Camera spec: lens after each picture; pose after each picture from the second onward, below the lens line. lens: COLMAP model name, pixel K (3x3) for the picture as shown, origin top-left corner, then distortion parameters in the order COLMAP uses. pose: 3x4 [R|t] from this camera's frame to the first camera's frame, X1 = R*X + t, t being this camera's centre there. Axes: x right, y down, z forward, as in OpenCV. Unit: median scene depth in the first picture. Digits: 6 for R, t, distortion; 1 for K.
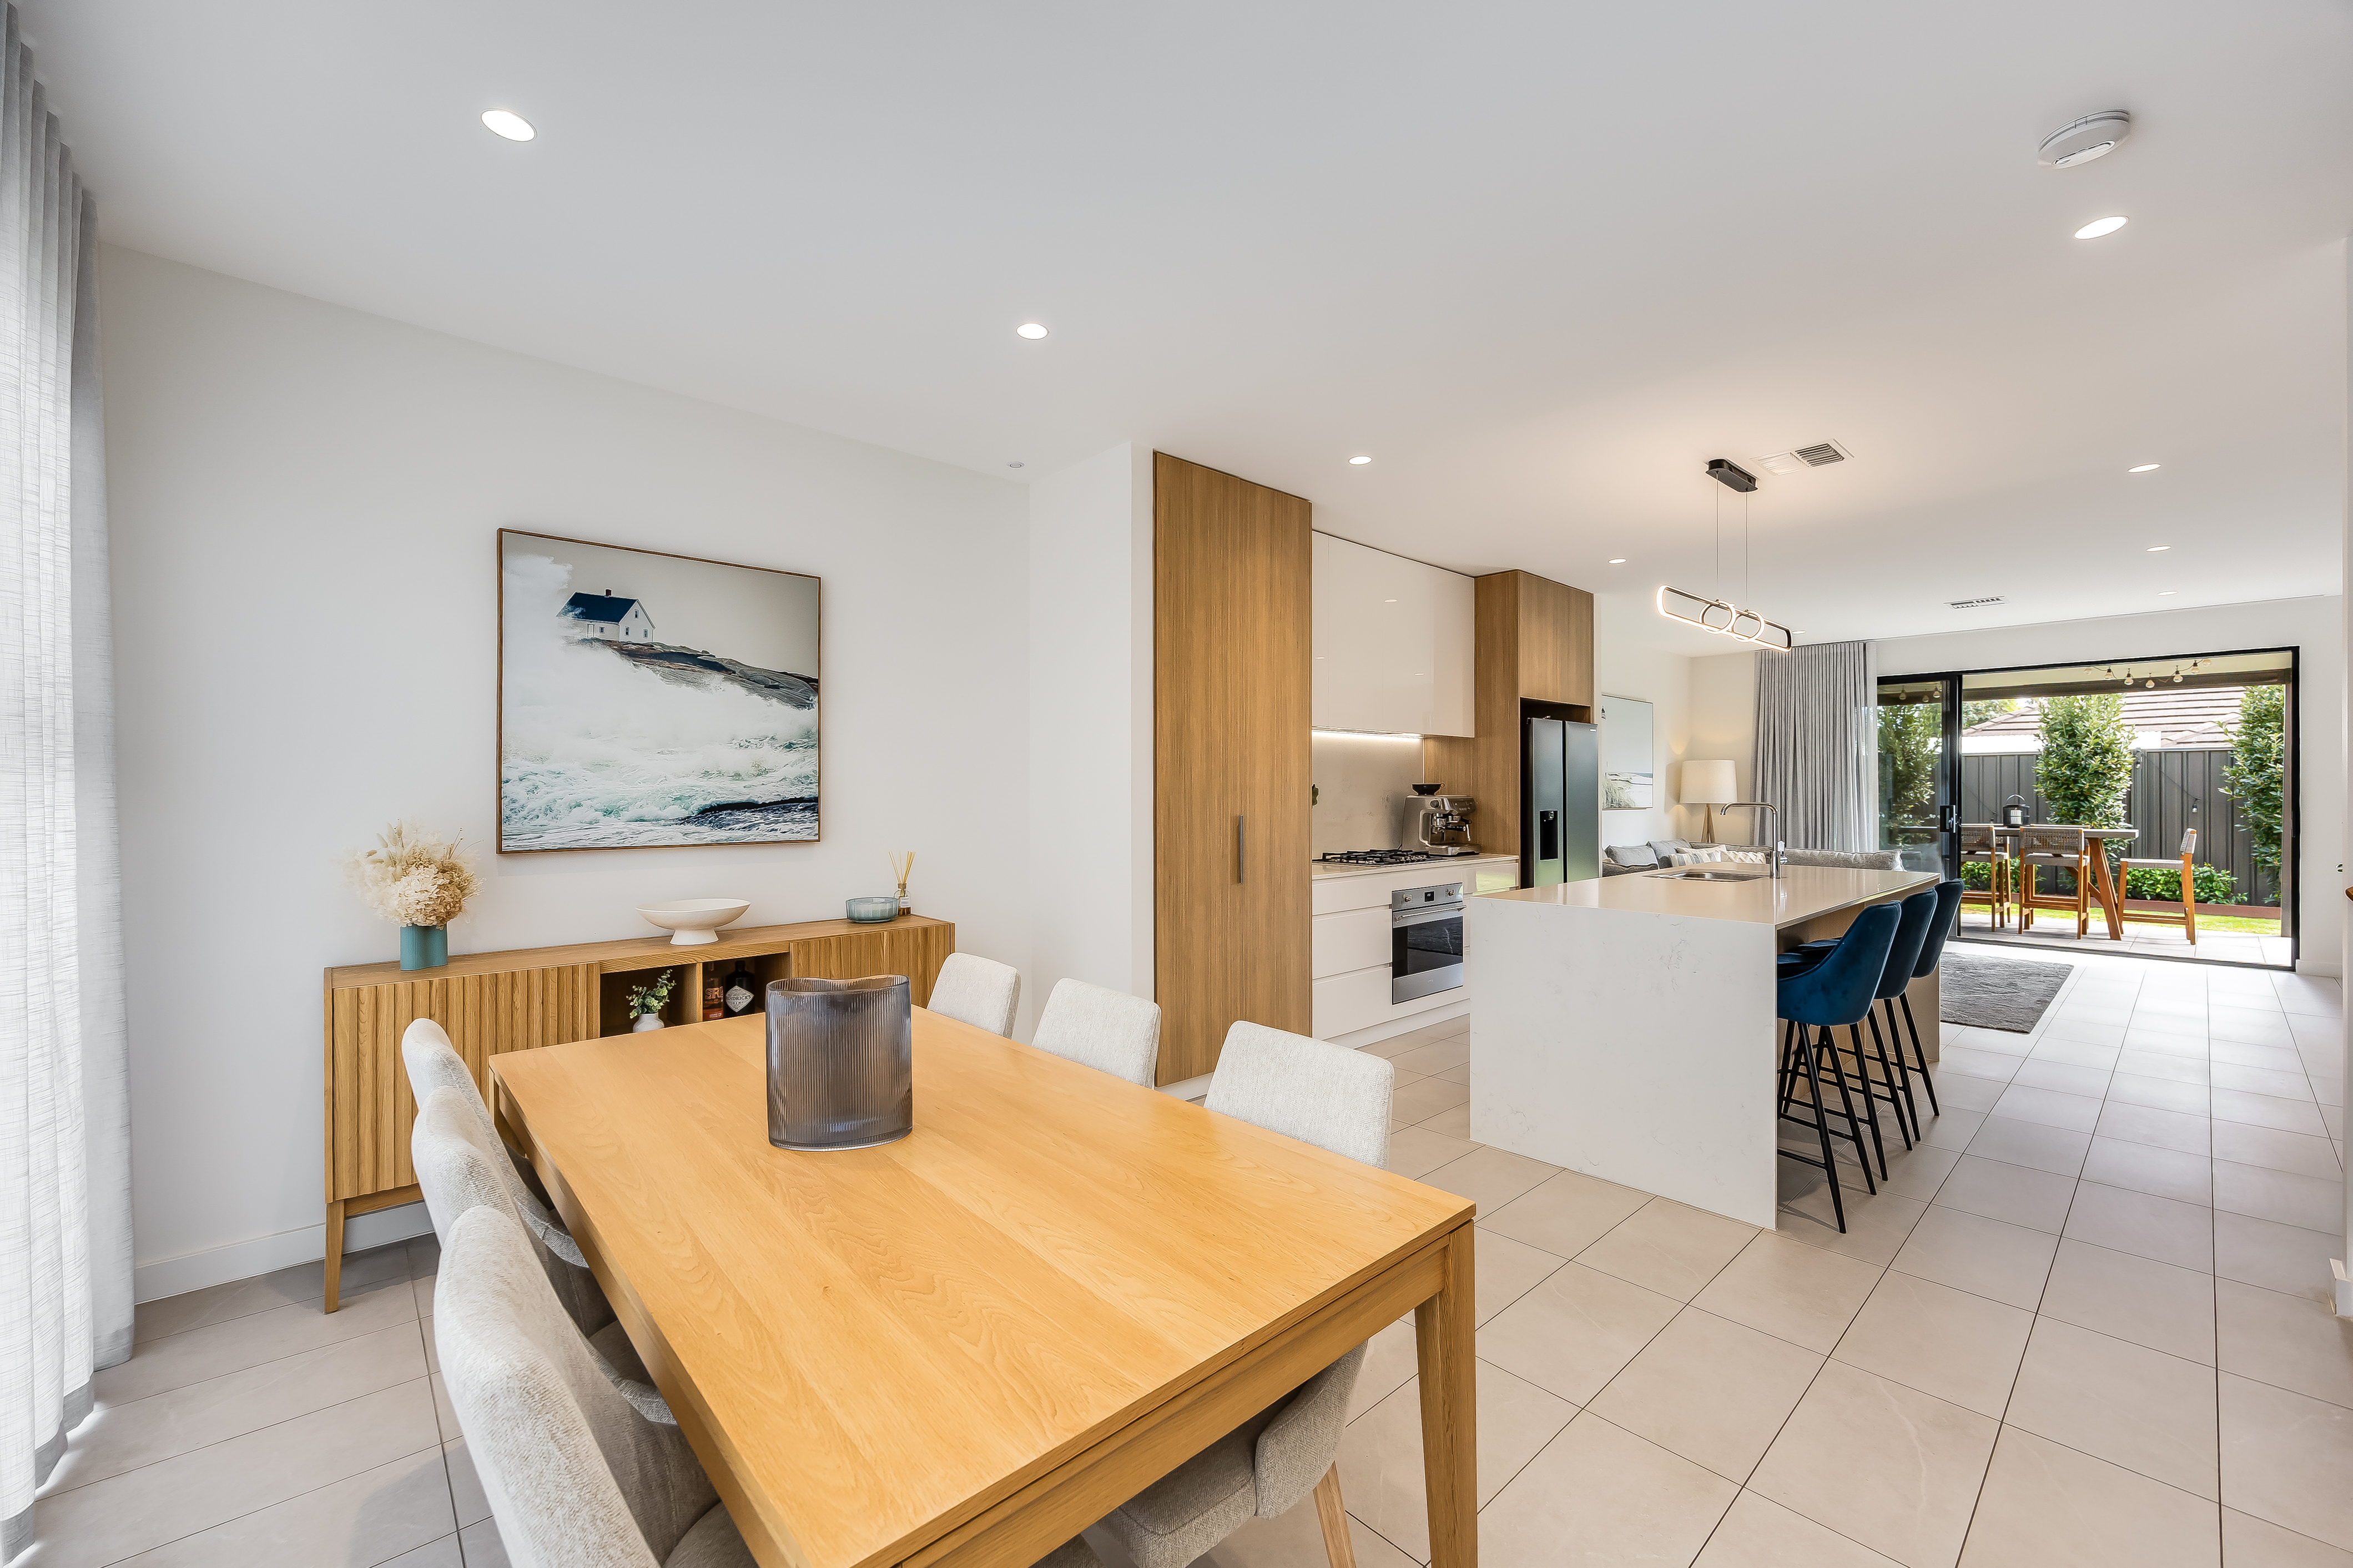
lens RADIAL K [[933.9, 0, 1176.5], [0, 933.9, 784.0], [0, 0, 1]] dist [0.000232, 0.000128]
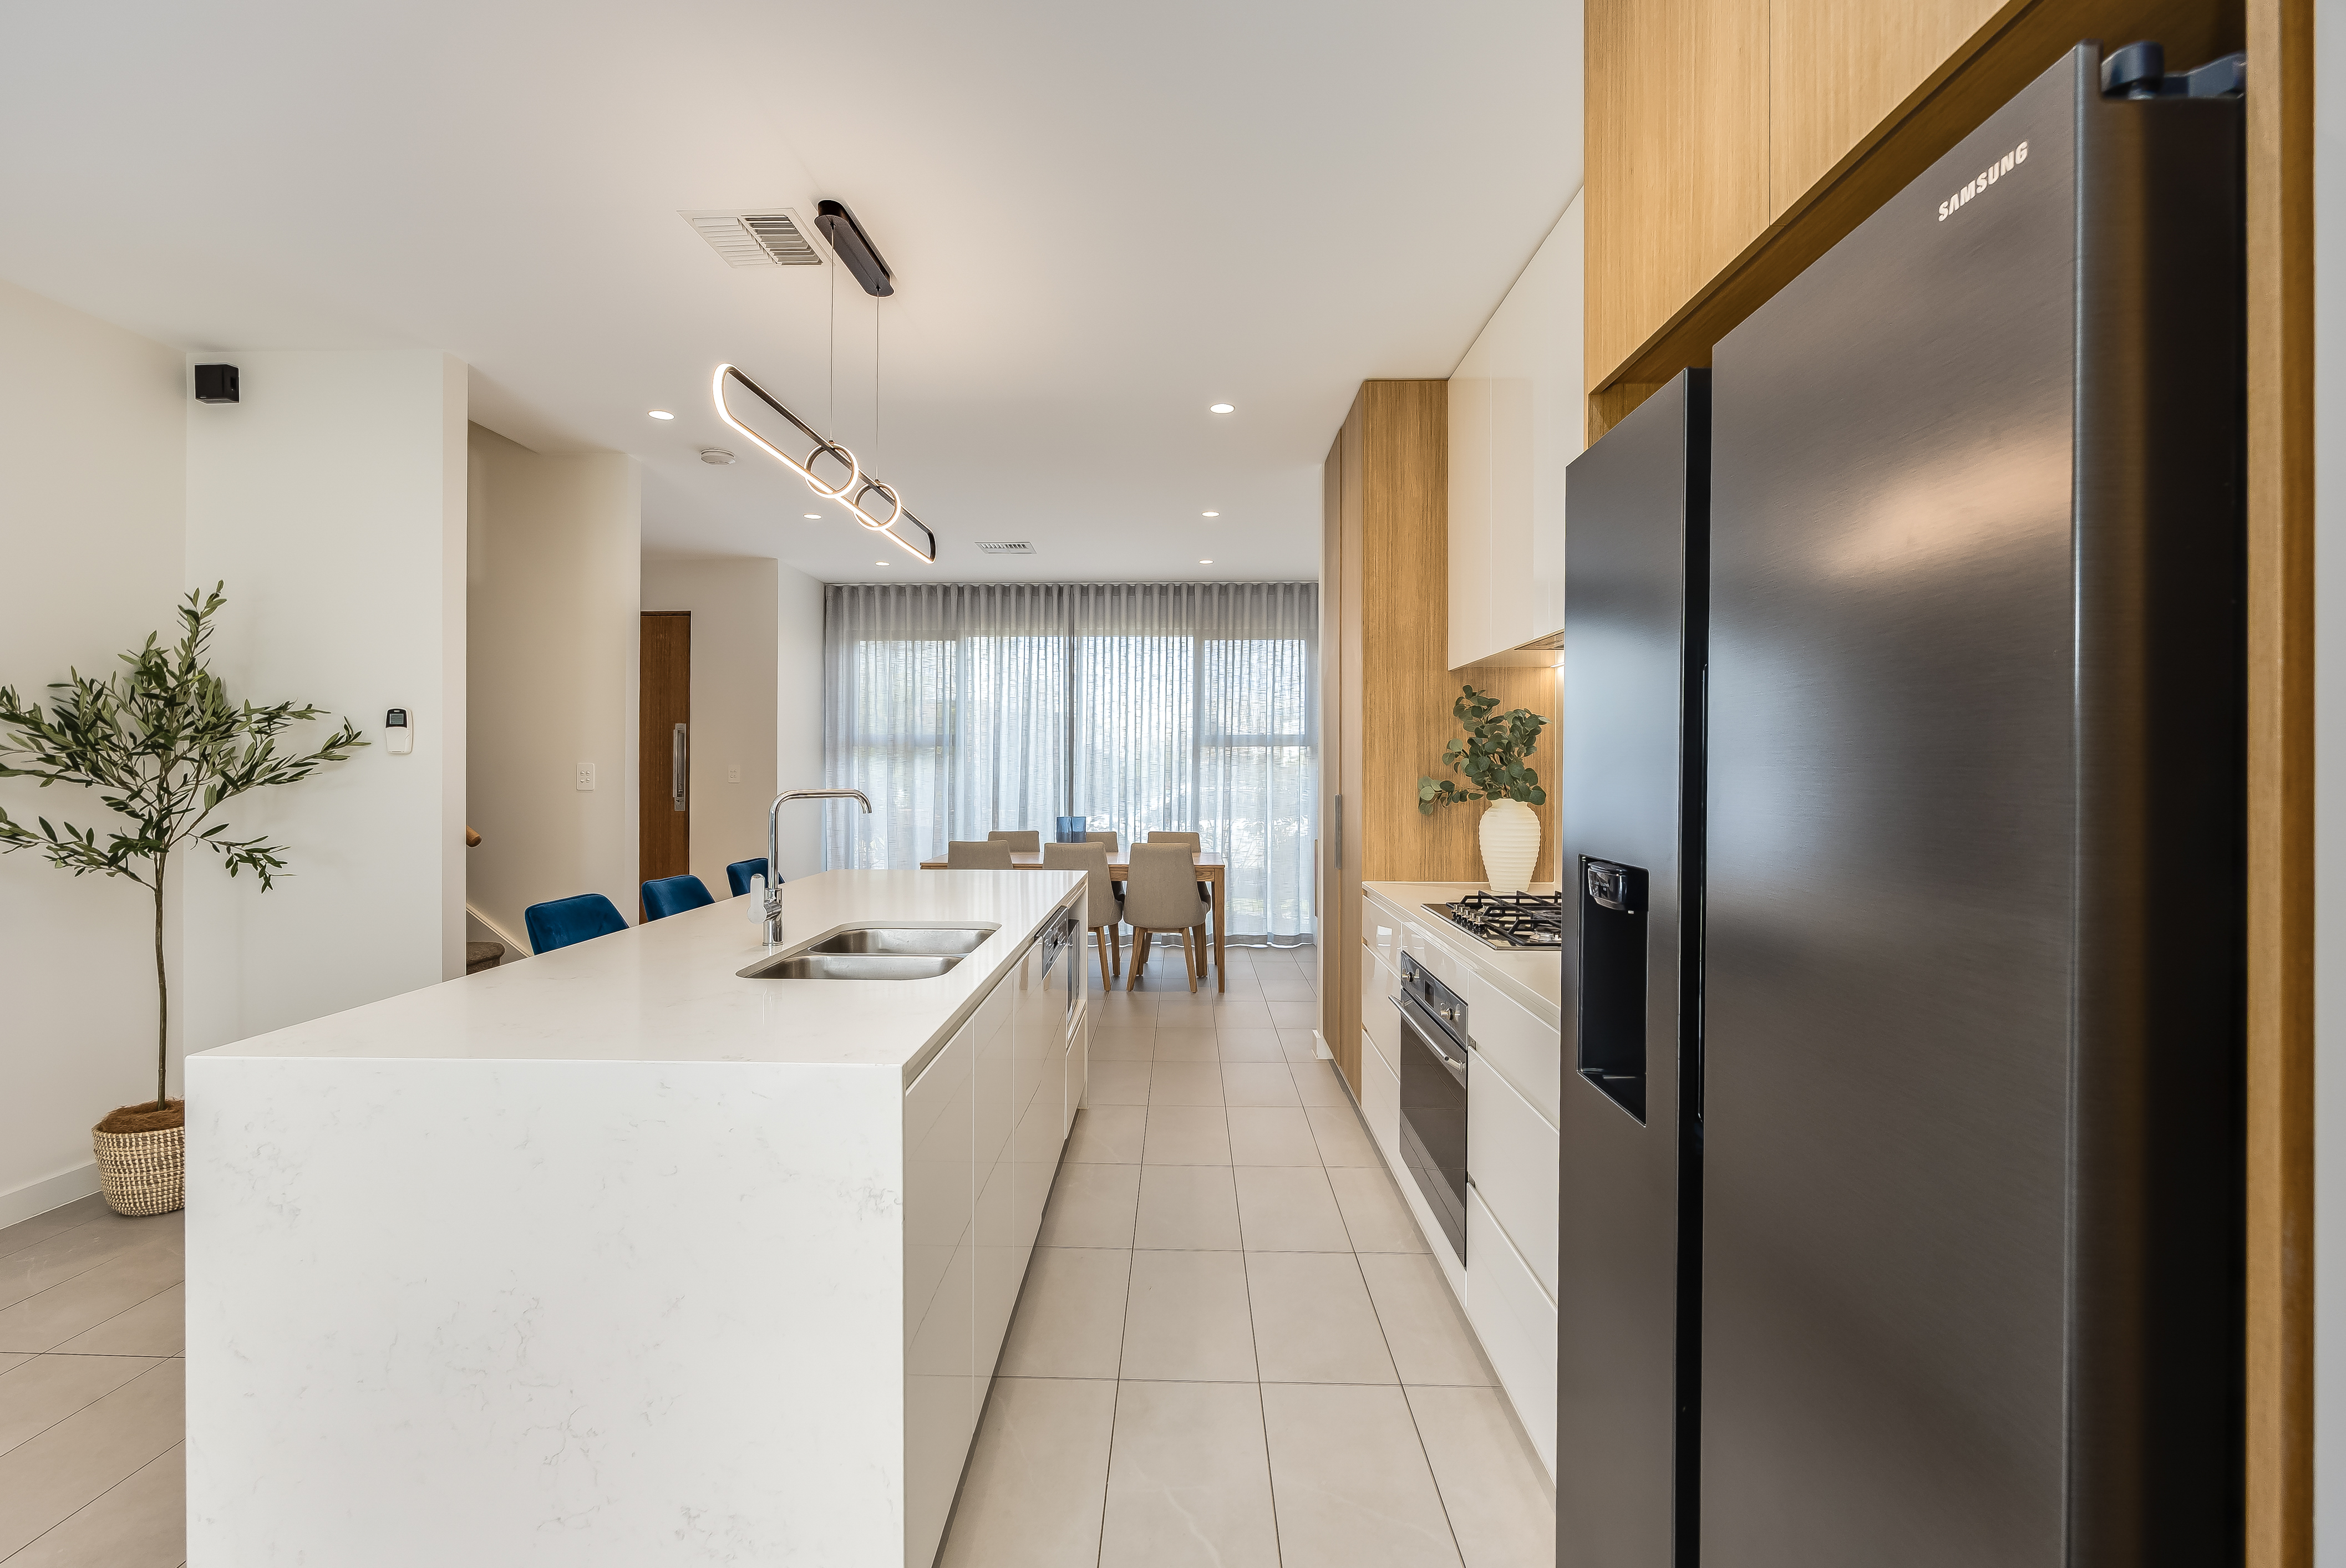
lens RADIAL K [[1028.4, 0, 1157.6], [0, 1028.4, 766.7], [0, 0, 1]] dist [-0.001636, -0.000224]
pose [[-0.694468, -0.001945, -0.719521, 1.103266], [0.002285, 0.999985, -0.004909, 0.012662], [0.719520, -0.005053, -0.694453, 1.890349]]
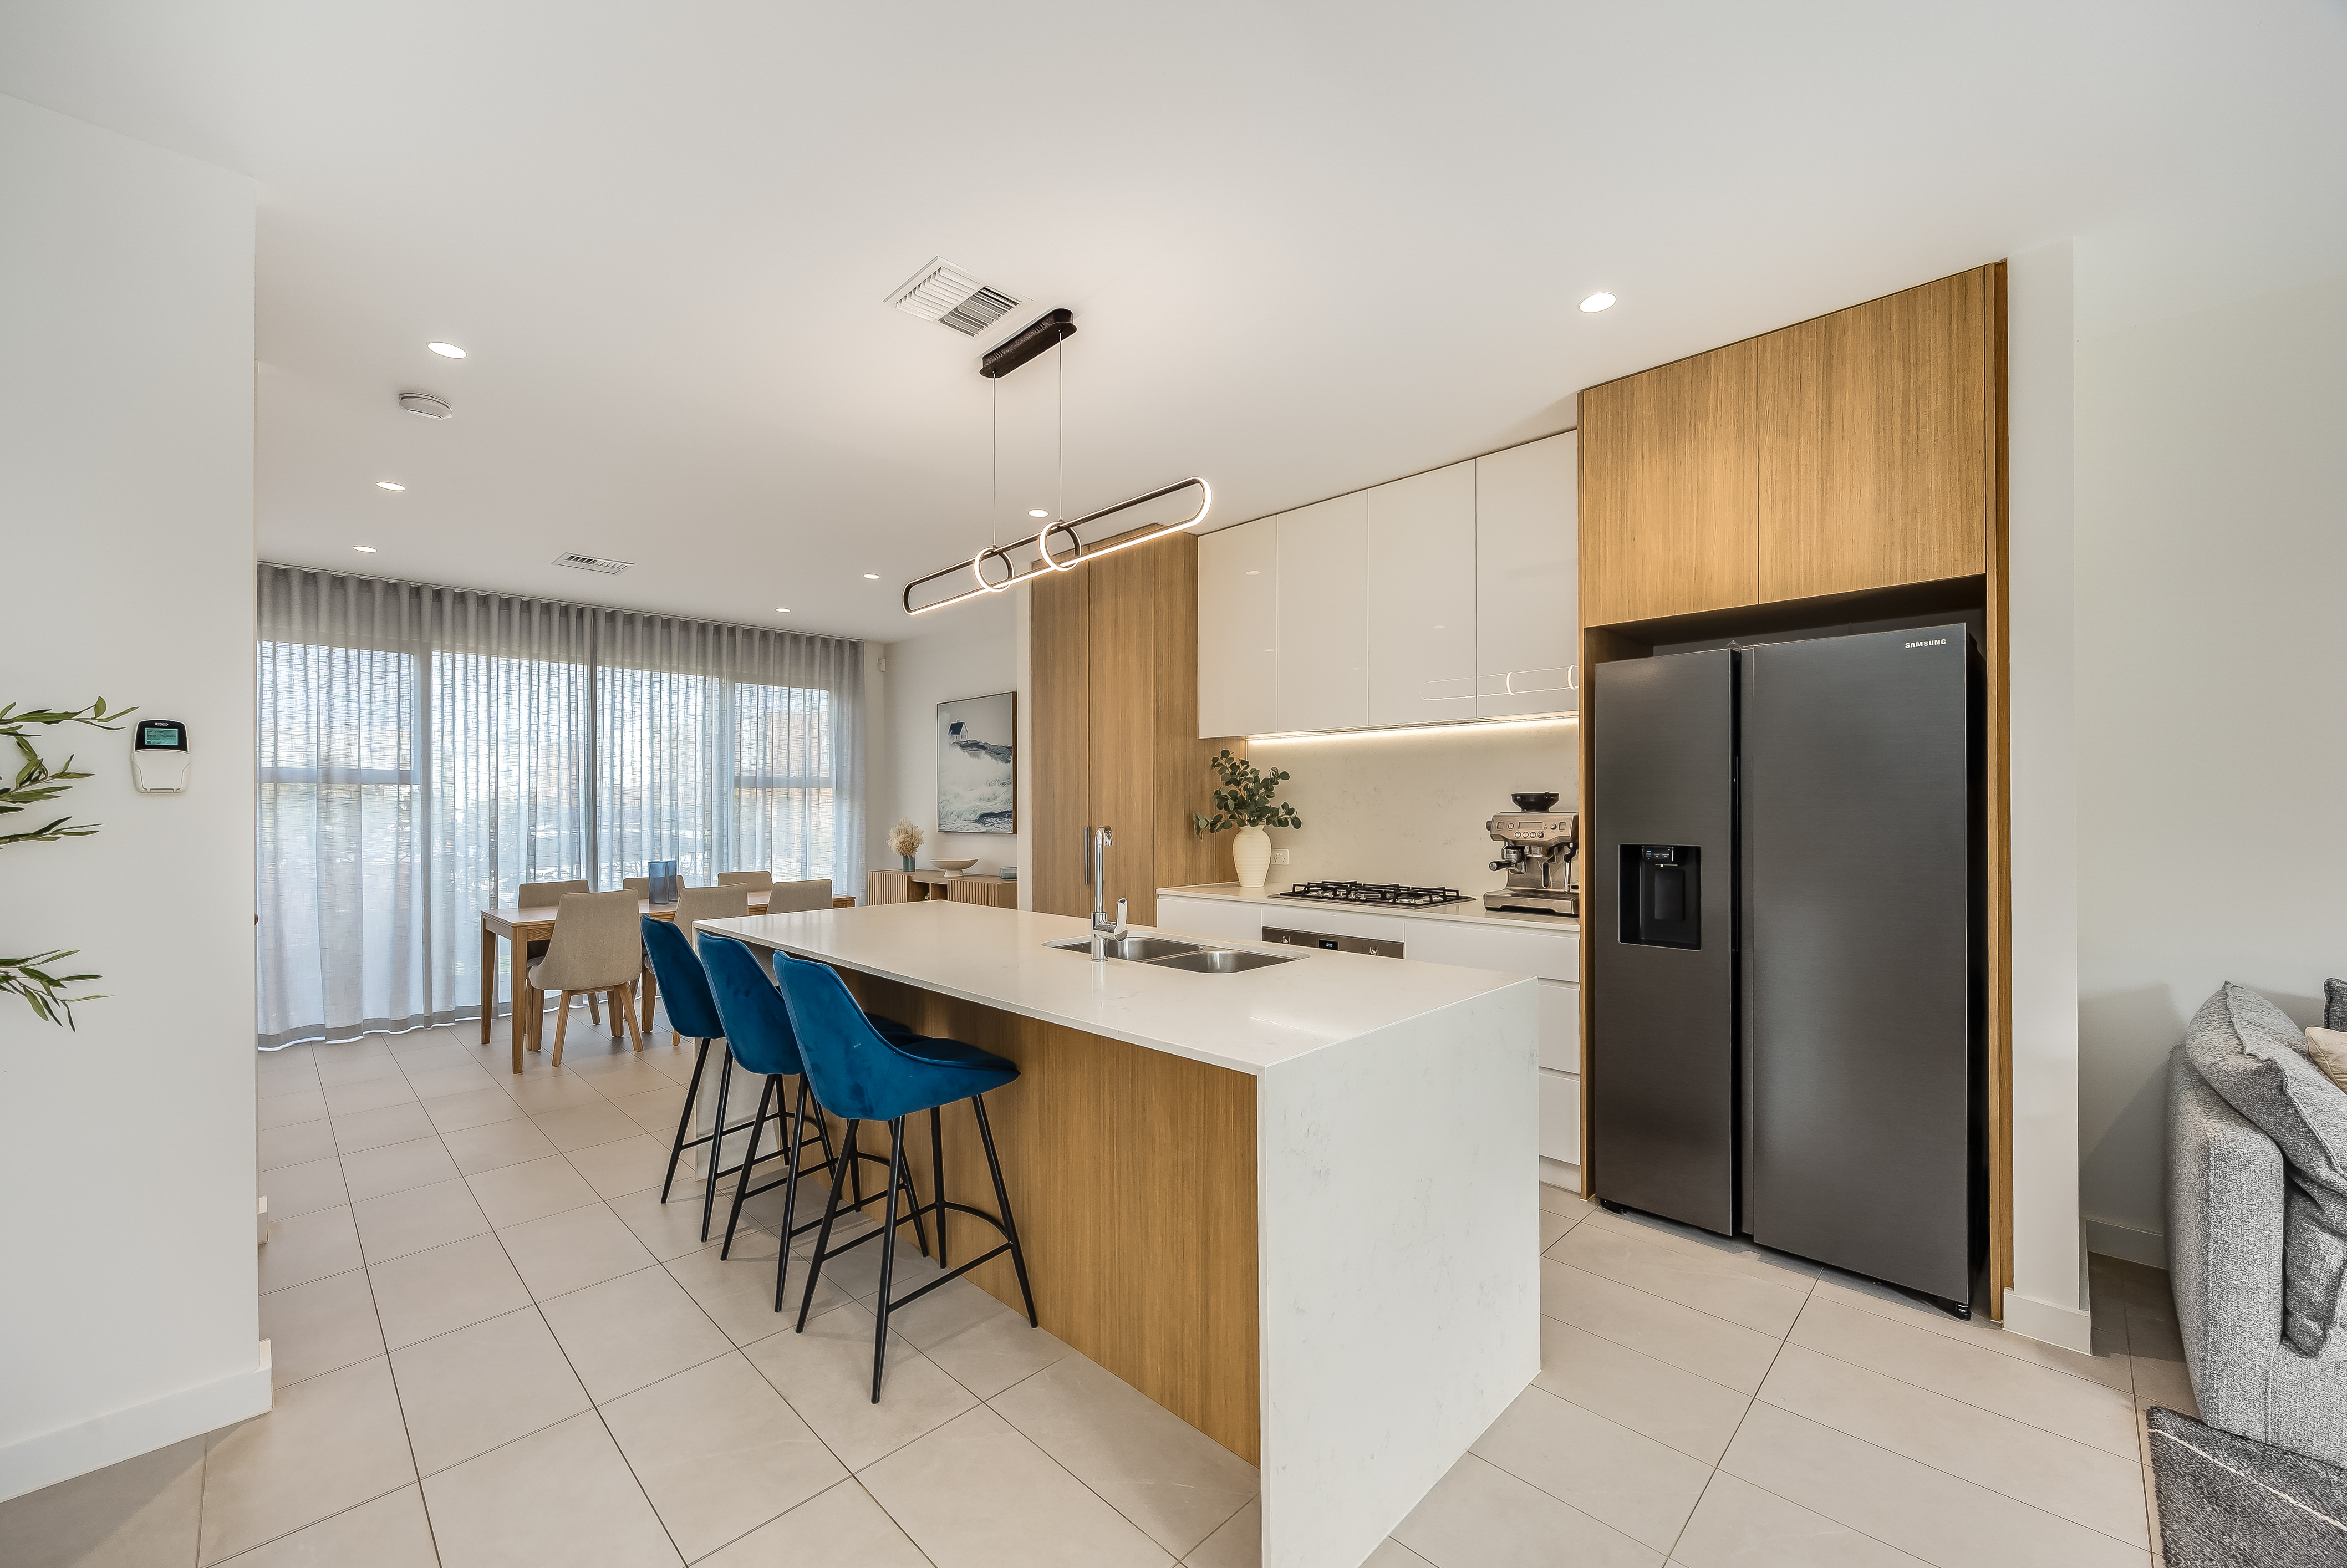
lens RADIAL K [[913.3, 0, 1173.7], [0, 913.3, 806.0], [0, 0, 1]] dist [0.000050, -0.000088]
pose [[0.052076, -0.000785, -0.998643, 1.485512], [0.011385, 0.999935, -0.000192, 0.009317], [0.998578, -0.011360, 0.052082, 1.256752]]
